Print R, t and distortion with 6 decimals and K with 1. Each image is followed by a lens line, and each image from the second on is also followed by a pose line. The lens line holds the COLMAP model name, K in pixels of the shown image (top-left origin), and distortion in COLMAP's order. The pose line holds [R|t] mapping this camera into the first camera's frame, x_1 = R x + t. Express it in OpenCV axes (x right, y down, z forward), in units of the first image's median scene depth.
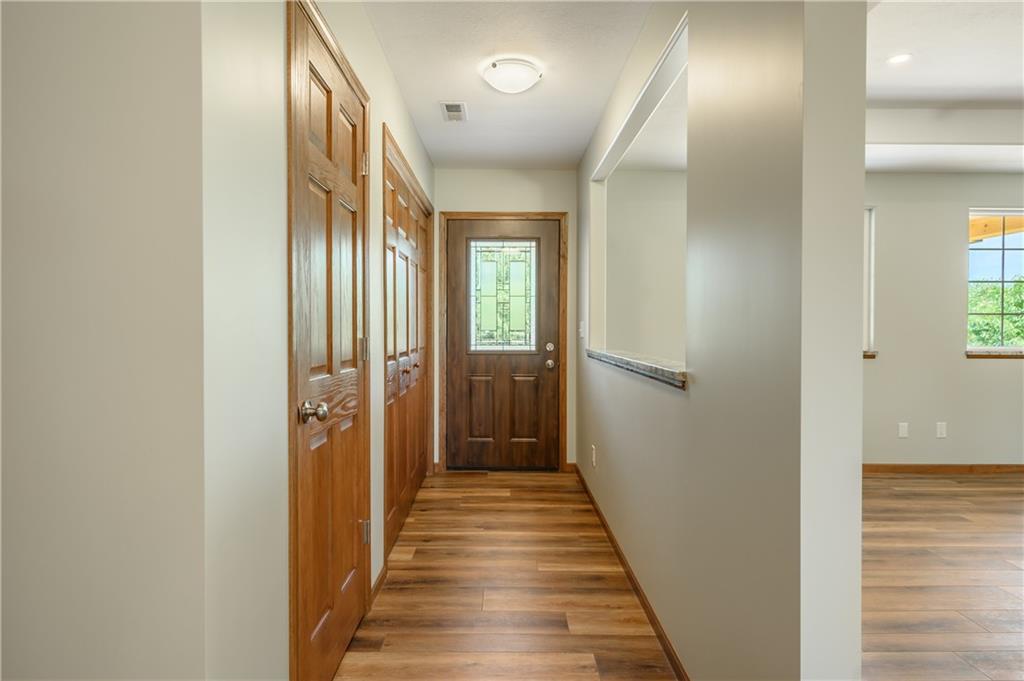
lens RADIAL K [[584.3, 0, 508.2], [0, 584.3, 336.6], [0, 0, 1]] dist [0.000685, 0.002177]
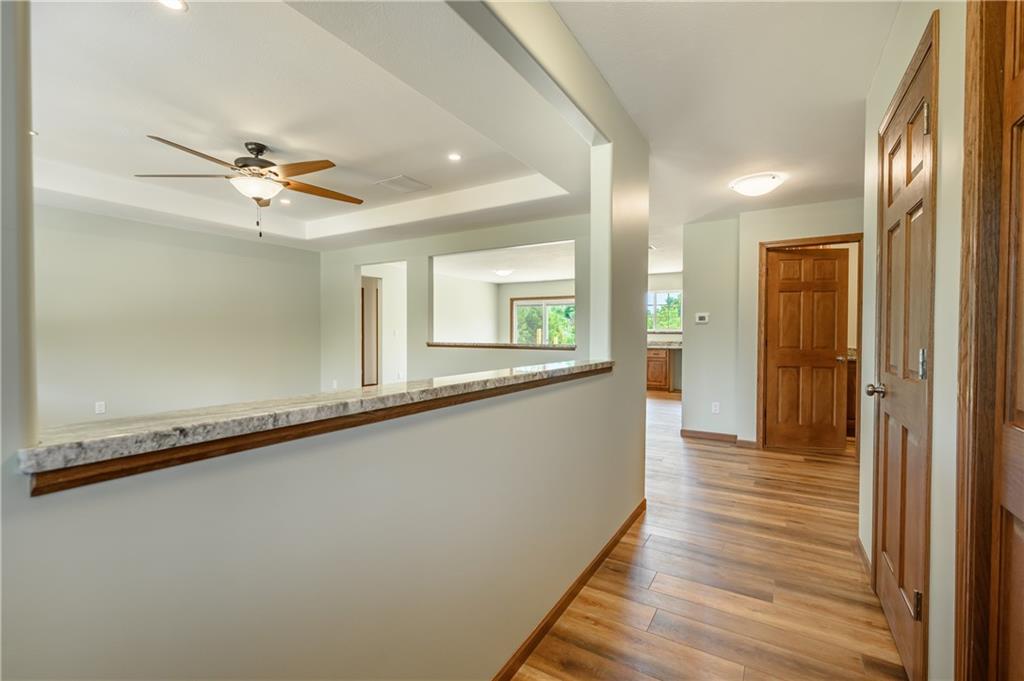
lens RADIAL K [[444.3, 0, 512.0], [0, 444.3, 340.5], [0, 0, 1]] dist [-0.000171, -0.000124]
pose [[-0.849565, -0.012800, 0.527329, -0.046779], [0.003739, 0.999534, 0.030286, -0.012464], [-0.527471, 0.027701, -0.849121, 0.876436]]
